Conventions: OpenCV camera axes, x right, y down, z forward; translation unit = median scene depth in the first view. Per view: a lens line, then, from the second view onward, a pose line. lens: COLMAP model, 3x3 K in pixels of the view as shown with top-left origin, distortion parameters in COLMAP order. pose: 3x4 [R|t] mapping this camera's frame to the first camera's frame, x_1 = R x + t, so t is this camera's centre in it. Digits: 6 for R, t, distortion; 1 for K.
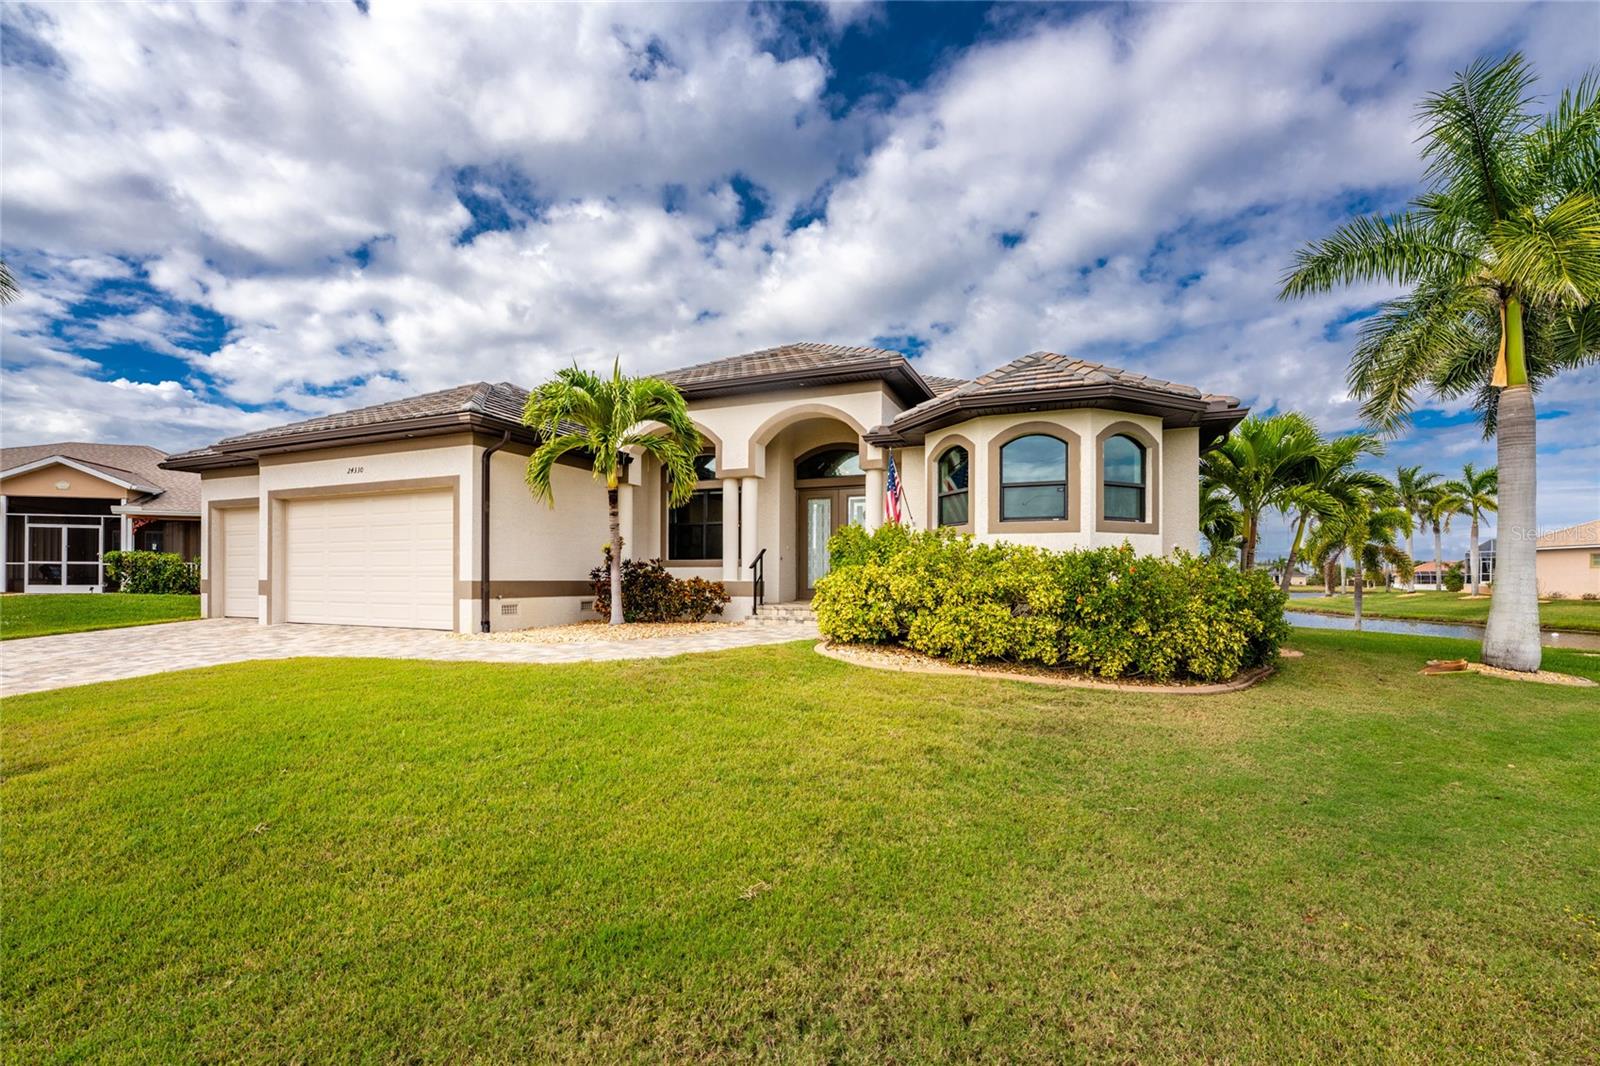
lens RADIAL K [[646.7, 0, 797.9], [0, 646.7, 565.5], [0, 0, 1]] dist [-0.002354, -0.000305]
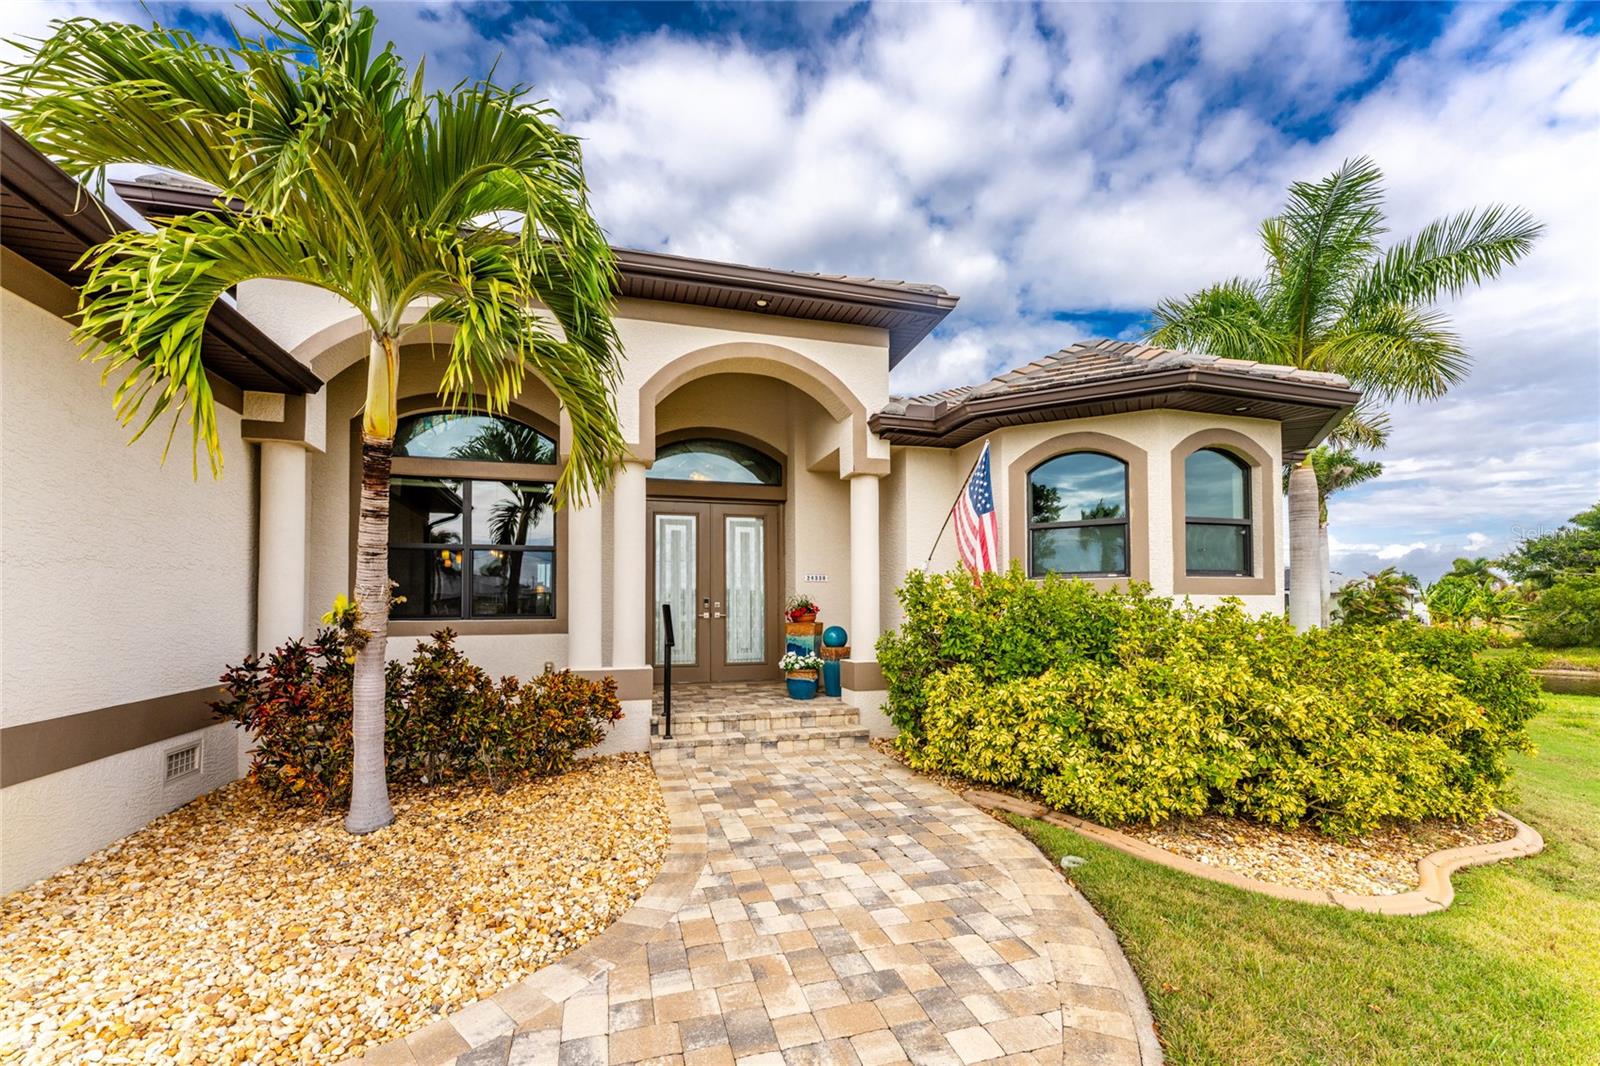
lens RADIAL K [[658.5, 0, 791.5], [0, 658.5, 571.1], [0, 0, 1]] dist [-0.000973, -0.000135]
pose [[0.812231, 0.022703, 0.582893, -0.297554], [-0.000850, 0.999287, -0.037736, -0.034953], [-0.583335, 0.030155, 0.811672, 0.538709]]
